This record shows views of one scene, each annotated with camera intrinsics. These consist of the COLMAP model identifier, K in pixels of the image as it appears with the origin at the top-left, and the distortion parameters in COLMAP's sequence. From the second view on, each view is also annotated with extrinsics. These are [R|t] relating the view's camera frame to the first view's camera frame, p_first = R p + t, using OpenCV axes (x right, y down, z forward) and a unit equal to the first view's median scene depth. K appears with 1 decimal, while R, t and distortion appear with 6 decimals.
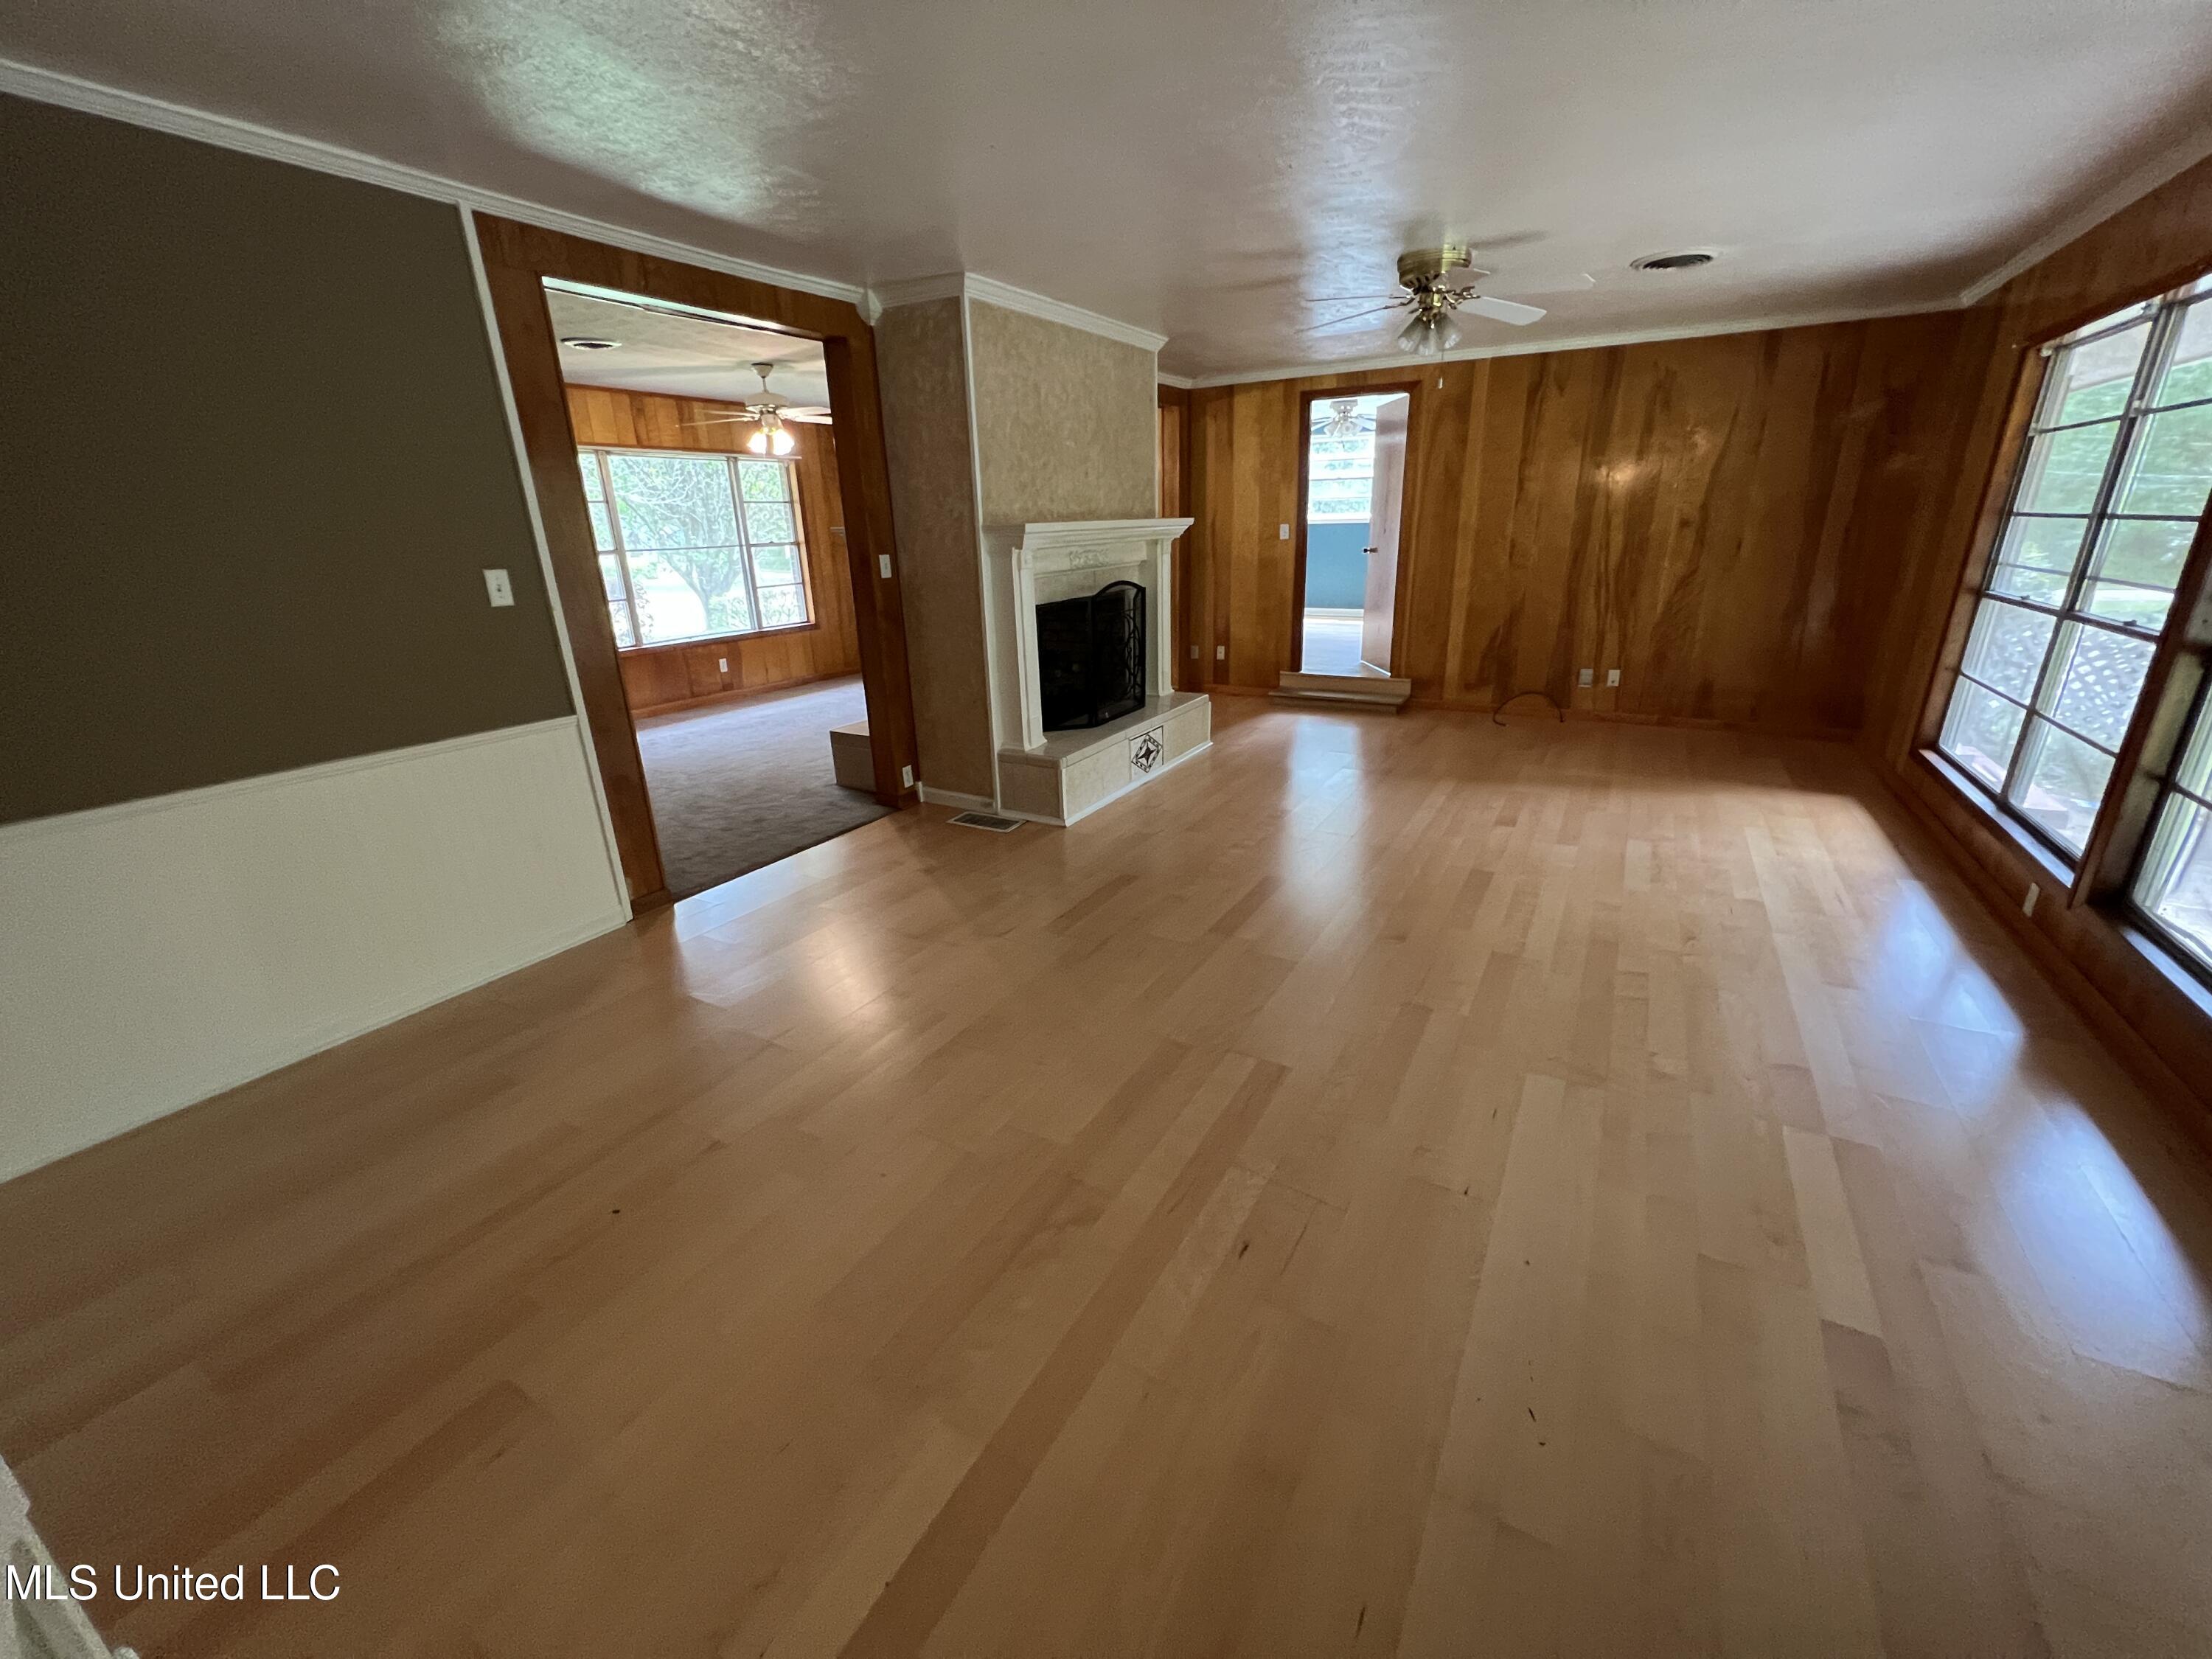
lens RADIAL K [[885.7, 0, 1106.8], [0, 885.7, 831.5], [0, 0, 1]] dist [-0.001392, 0.000738]
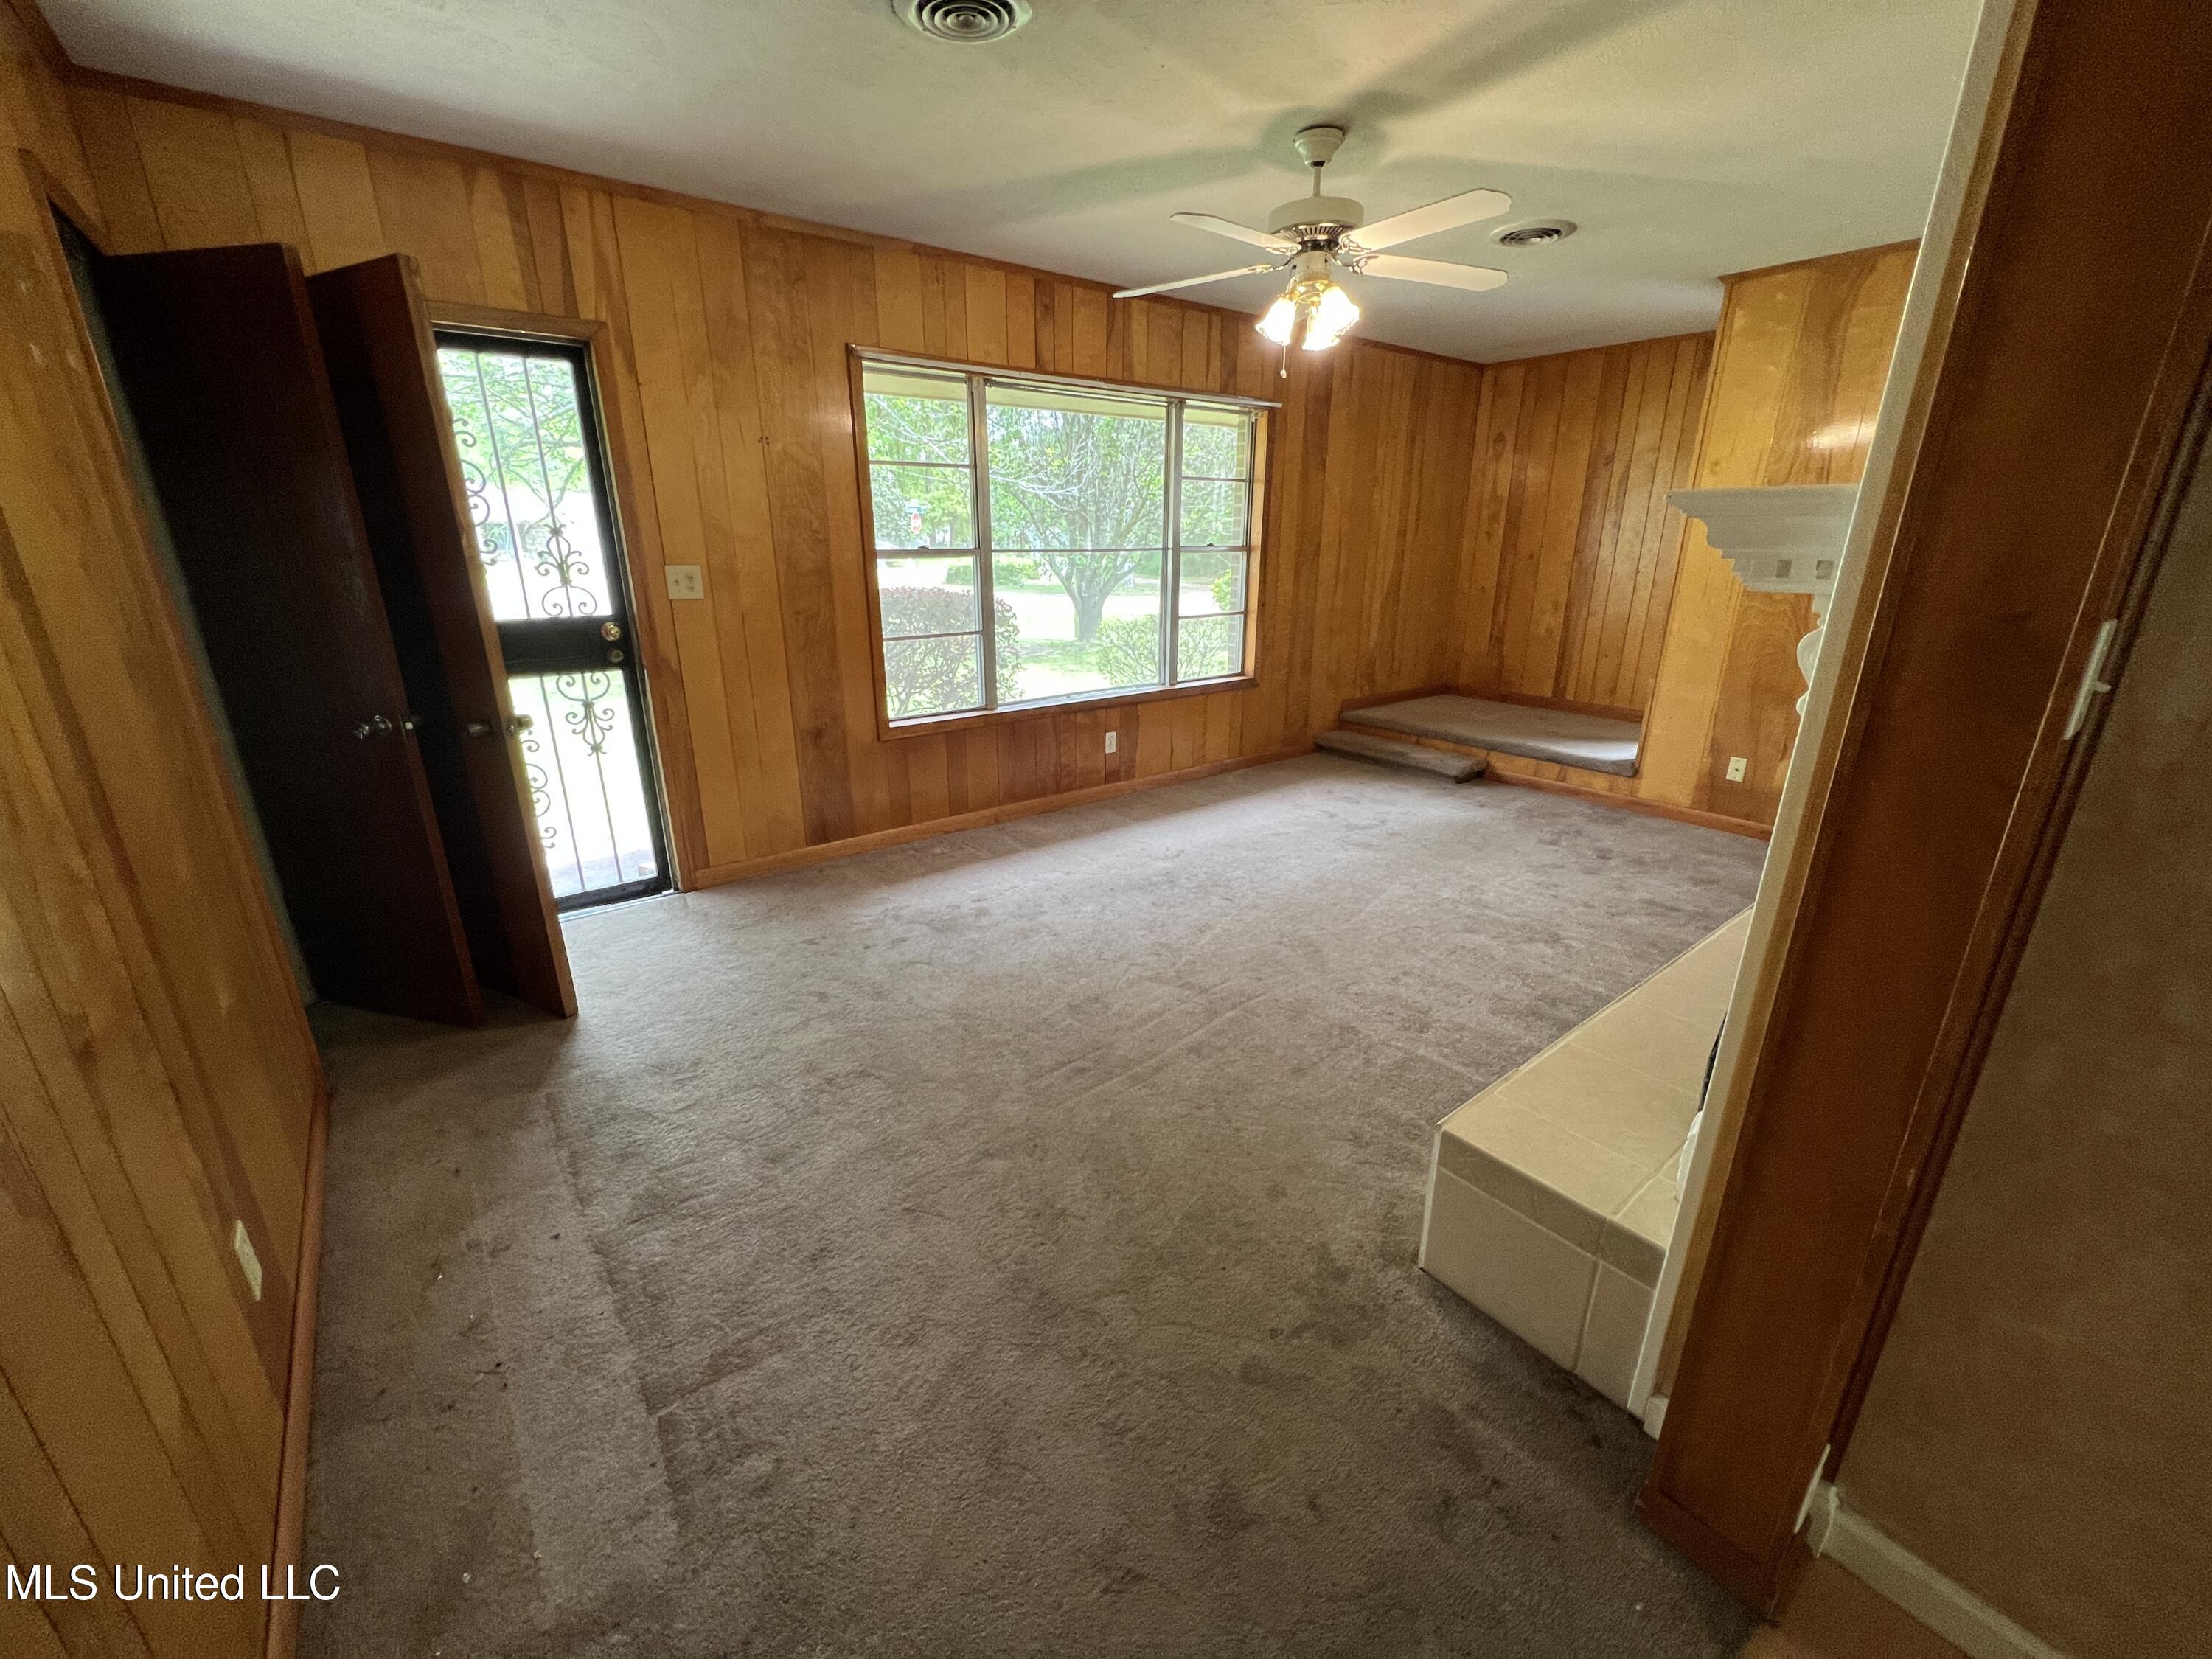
lens RADIAL K [[885.7, 0, 1106.8], [0, 885.7, 831.5], [0, 0, 1]] dist [-0.001392, 0.000738]
pose [[0.927990, 0.142198, -0.344403, -0.213799], [-0.145708, 0.989201, 0.015815, -0.134622], [0.342933, 0.035506, 0.938689, 0.422156]]
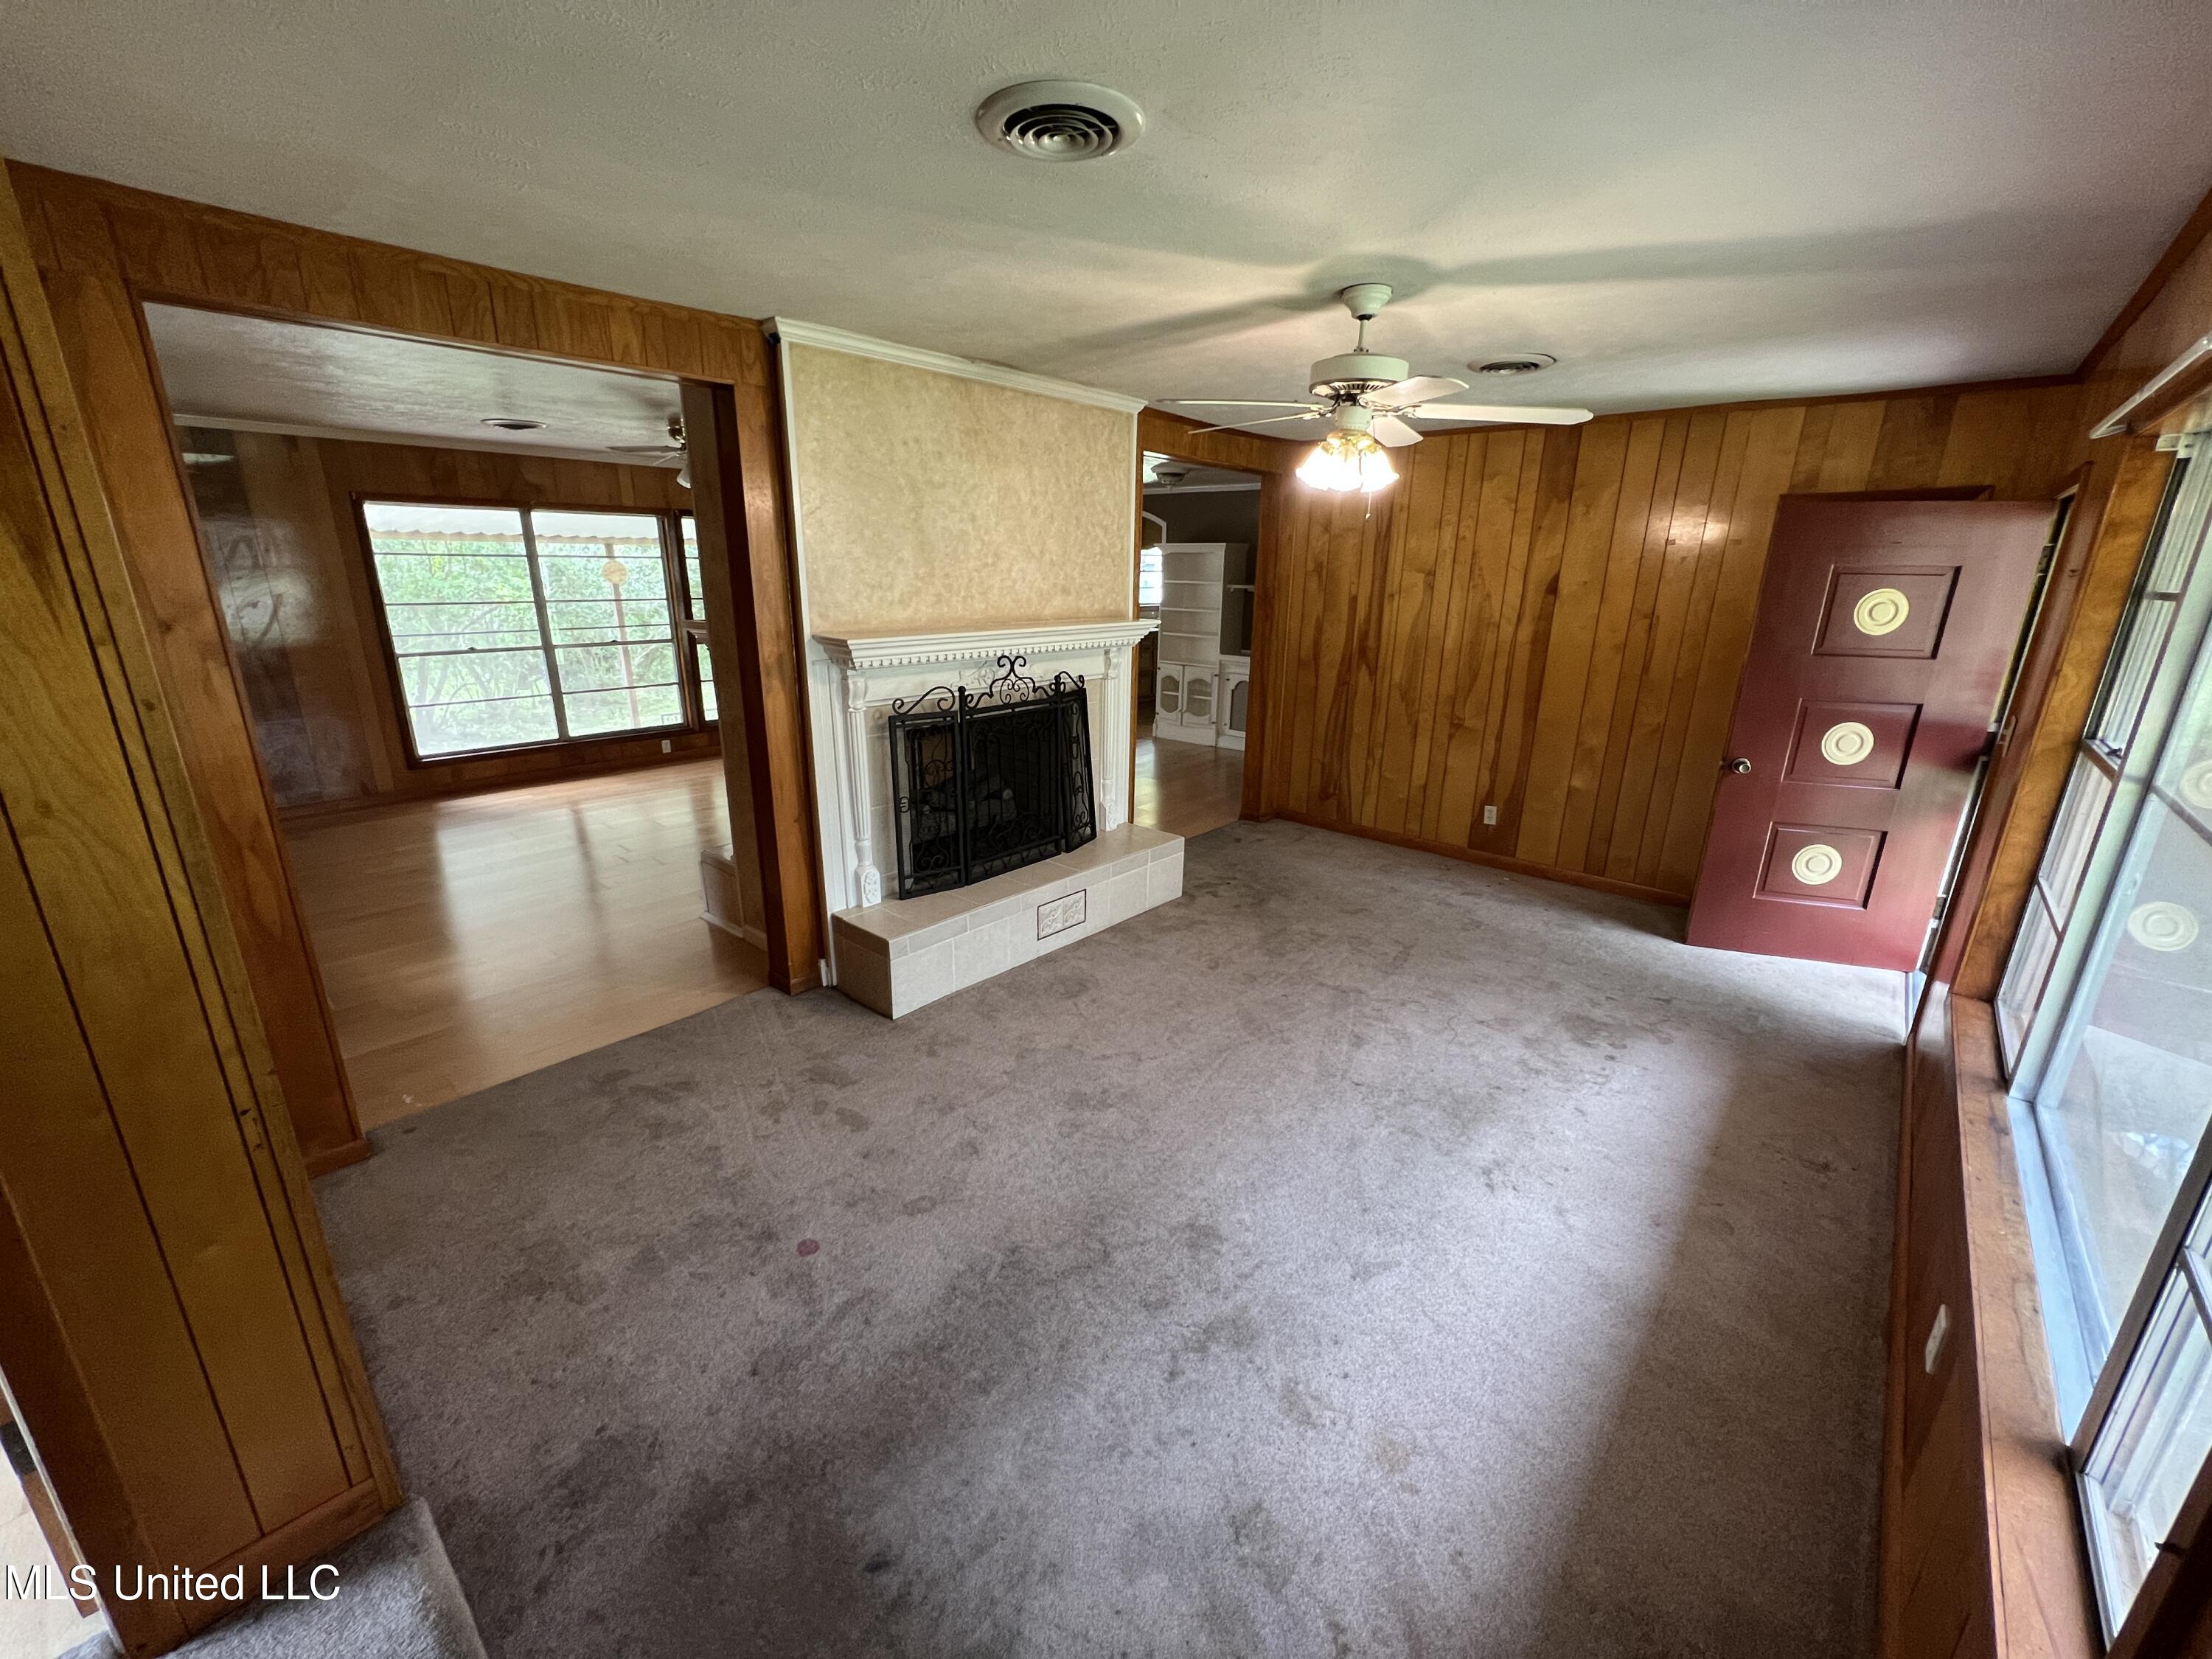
lens RADIAL K [[885.7, 0, 1106.8], [0, 885.7, 831.5], [0, 0, 1]] dist [-0.001392, 0.000738]
pose [[-0.978903, -0.047833, 0.198650, -0.268808], [0.077846, 0.811583, 0.579027, -0.418625], [-0.188917, 0.582275, -0.790738, 1.112724]]
